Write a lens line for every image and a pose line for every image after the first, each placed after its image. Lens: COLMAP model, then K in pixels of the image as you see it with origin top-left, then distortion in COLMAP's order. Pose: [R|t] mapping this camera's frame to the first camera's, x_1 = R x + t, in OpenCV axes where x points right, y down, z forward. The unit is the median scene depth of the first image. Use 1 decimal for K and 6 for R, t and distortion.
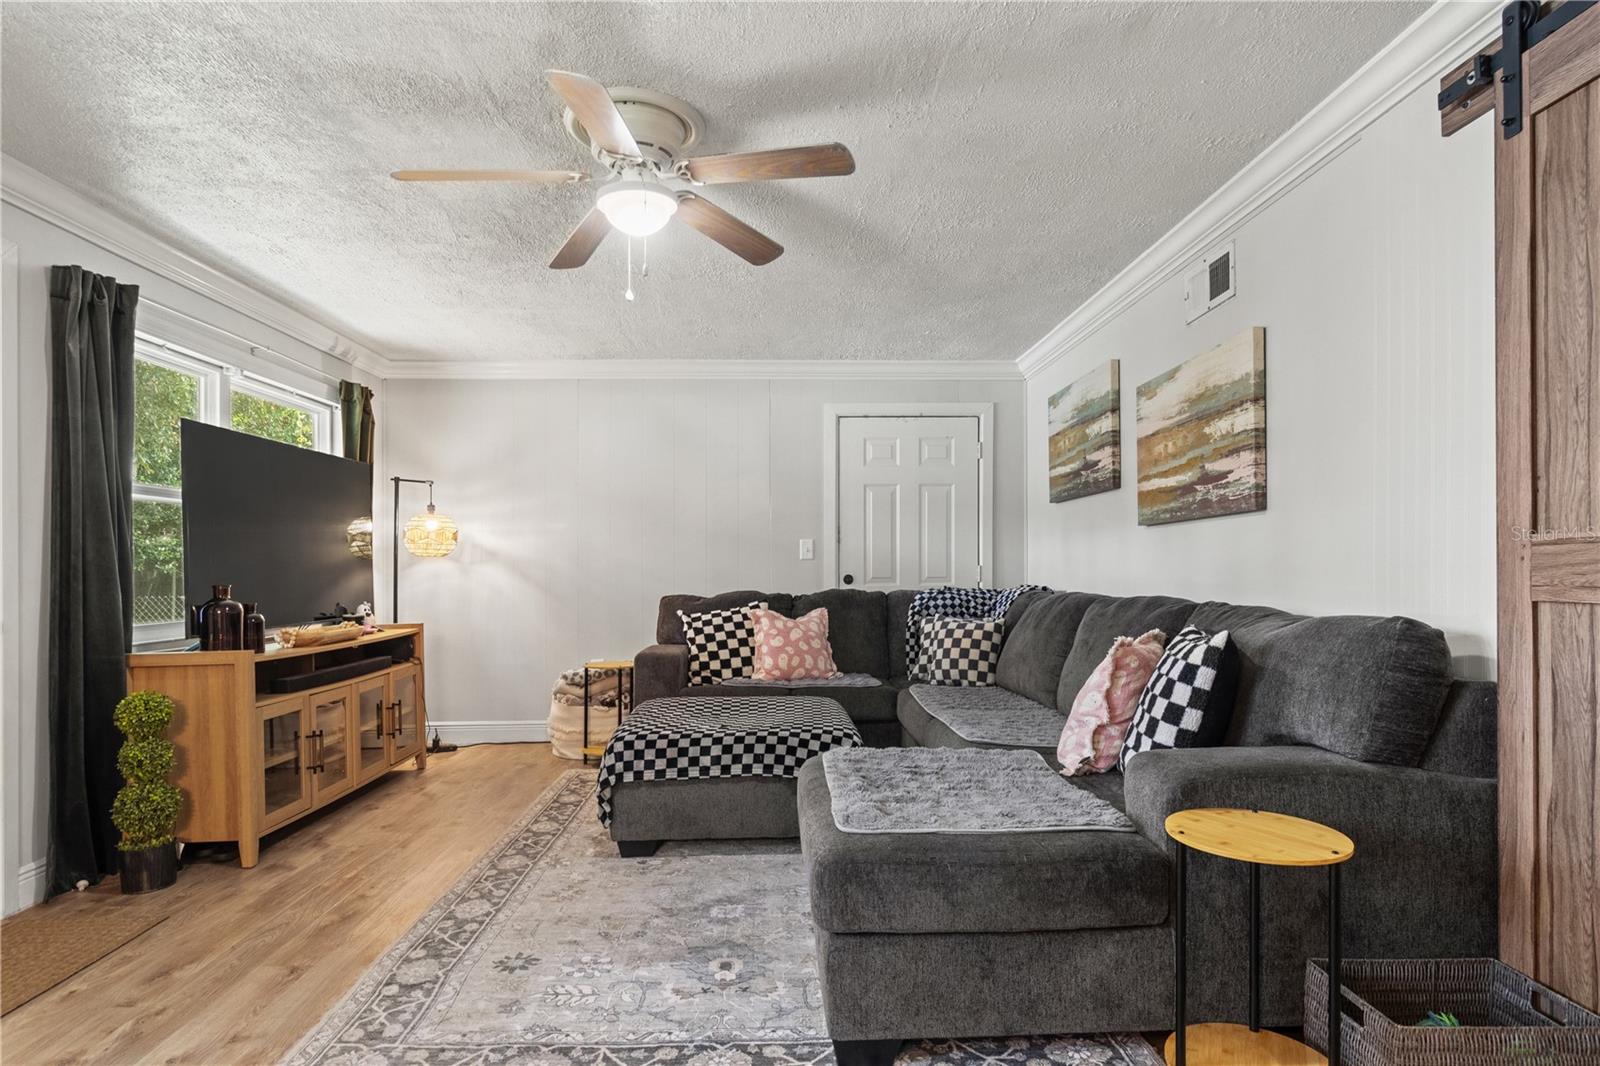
lens RADIAL K [[861.9, 0, 807.5], [0, 861.9, 565.1], [0, 0, 1]] dist [-0.002340, -0.000780]
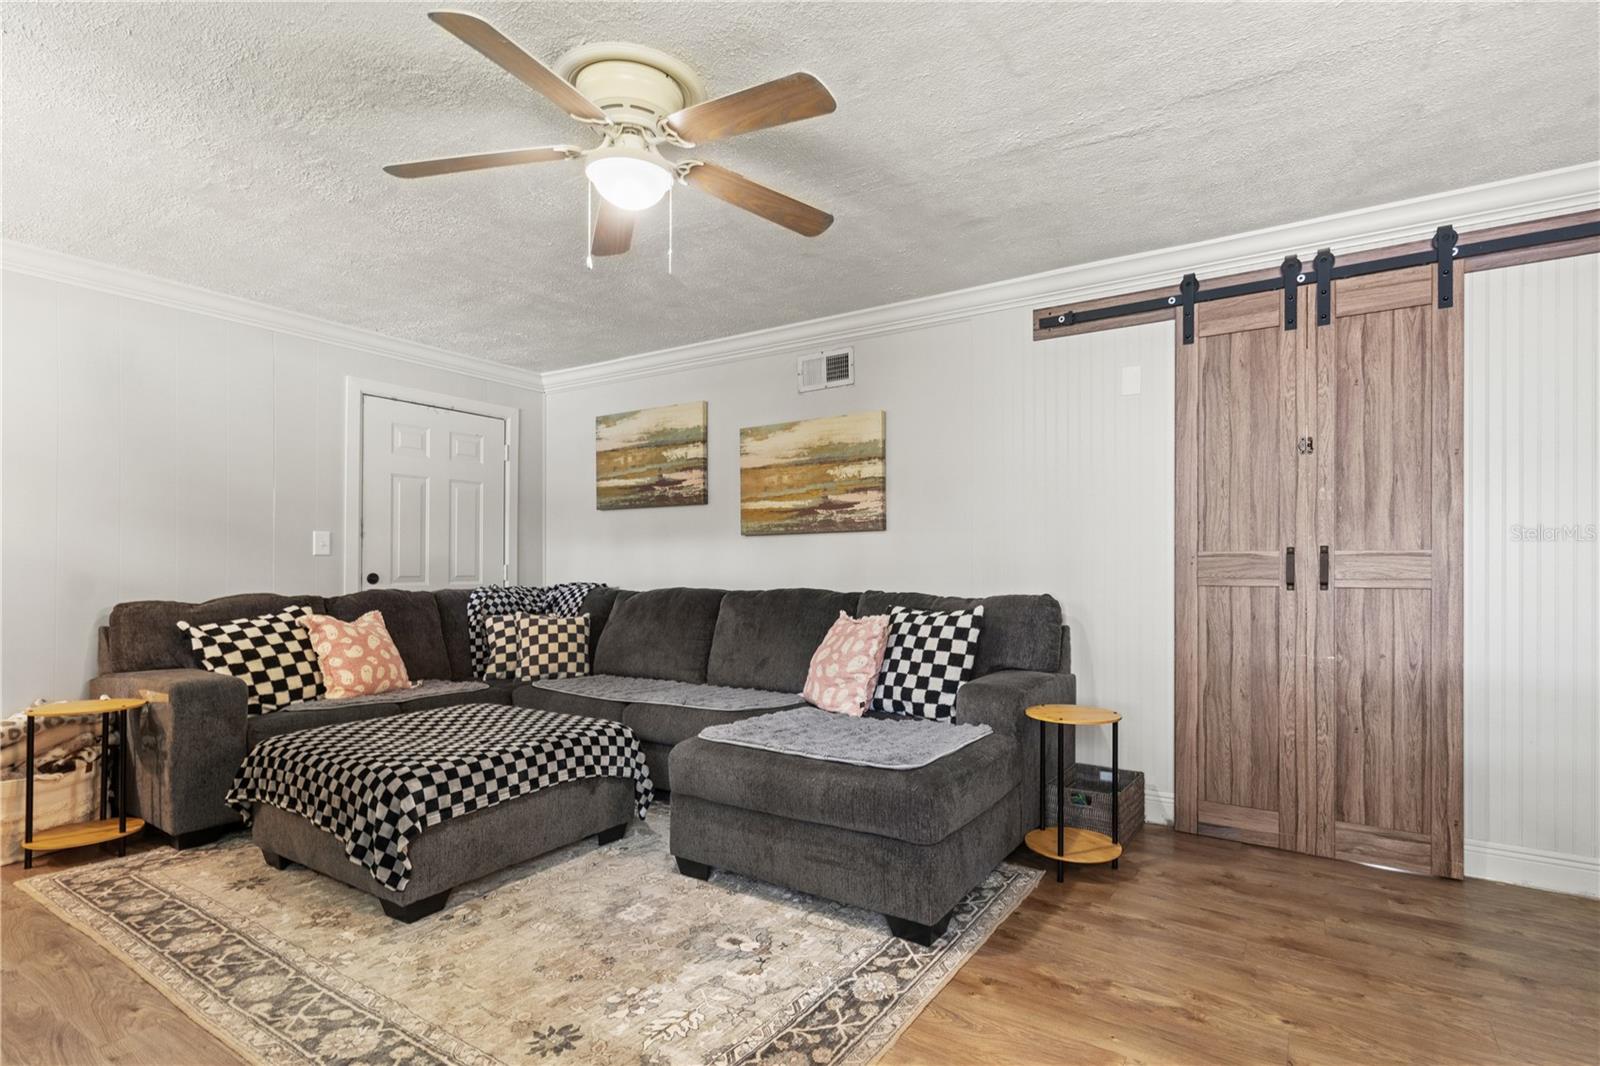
lens RADIAL K [[774.3, 0, 839.6], [0, 774.3, 562.4], [0, 0, 1]] dist [-0.001532, 0.000109]
pose [[0.556307, 0.012559, 0.830882, -0.513926], [-0.007919, 0.999921, -0.009812, 0.005755], [-0.830939, -0.001121, 0.556362, 0.229652]]
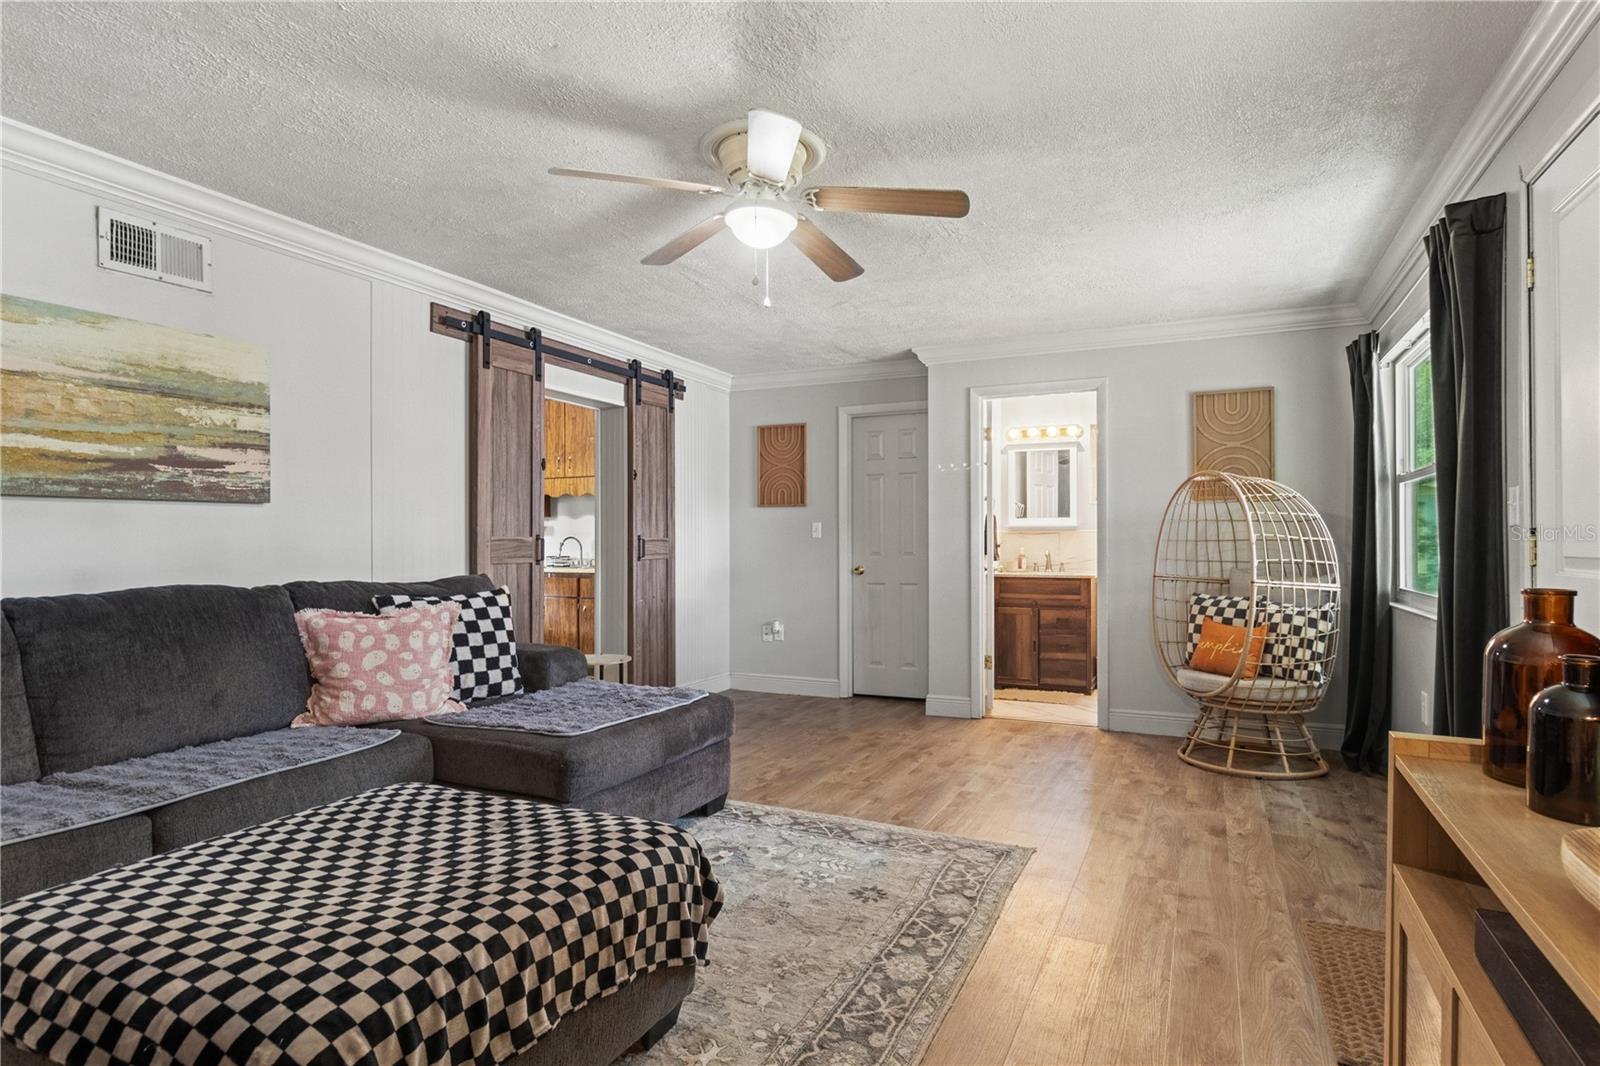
lens RADIAL K [[822.5, 0, 805.2], [0, 822.5, 538.8], [0, 0, 1]] dist [-0.001842, -0.000747]
pose [[-0.877474, 0.017360, 0.479310, -0.507087], [0.011750, 0.999823, -0.014703, 0.007236], [-0.479480, -0.007269, -0.877523, 1.262105]]
